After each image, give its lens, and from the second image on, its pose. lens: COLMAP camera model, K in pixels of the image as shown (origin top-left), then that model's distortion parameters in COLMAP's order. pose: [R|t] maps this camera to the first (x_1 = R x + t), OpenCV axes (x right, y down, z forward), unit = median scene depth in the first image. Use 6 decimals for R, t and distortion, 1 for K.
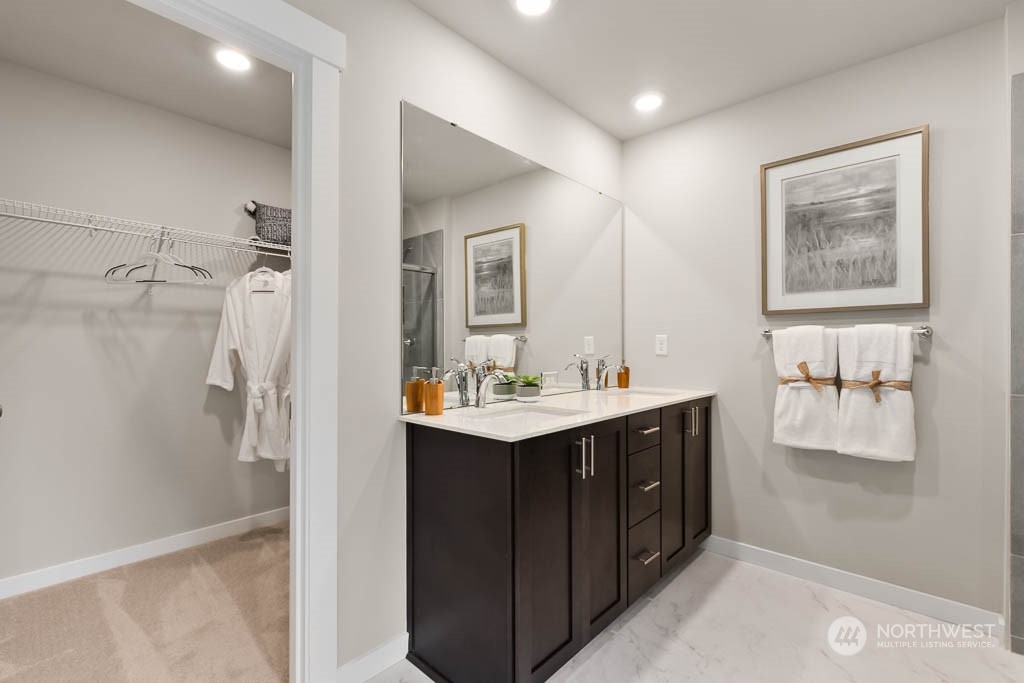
lens RADIAL K [[459.8, 0, 510.7], [0, 459.8, 343.6], [0, 0, 1]] dist [0.000746, -0.000602]
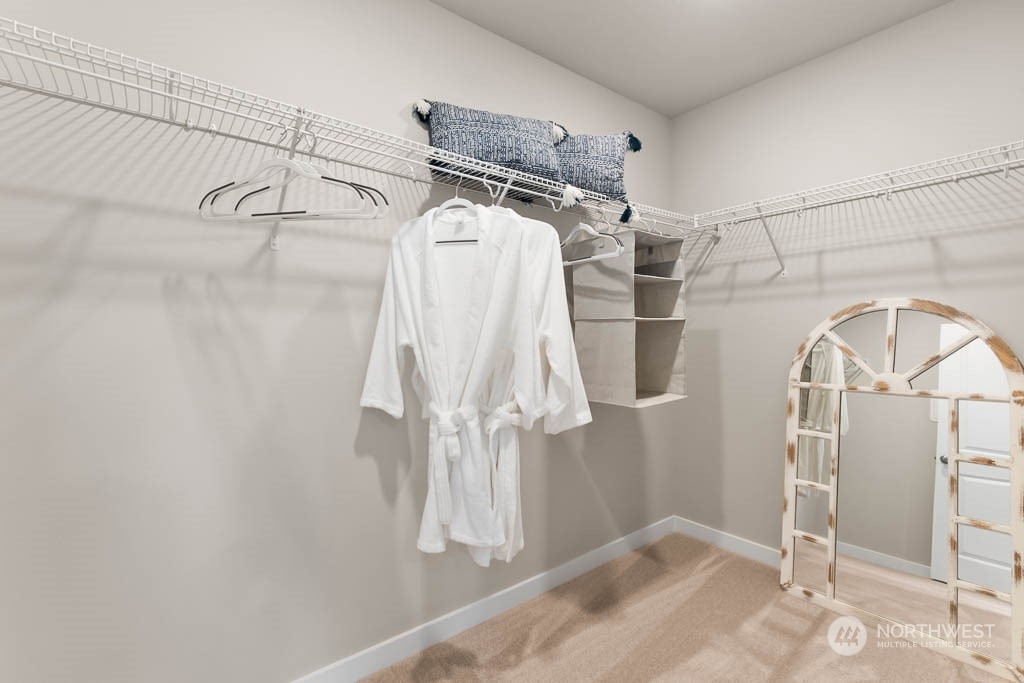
lens RADIAL K [[459.8, 0, 515.5], [0, 459.8, 330.7], [0, 0, 1]] dist [0.000746, -0.000602]
pose [[0.987990, -0.004341, -0.154456, -0.384745], [0.003013, 0.999956, -0.008832, -0.000173], [0.154488, 0.008260, 0.987960, 0.465811]]
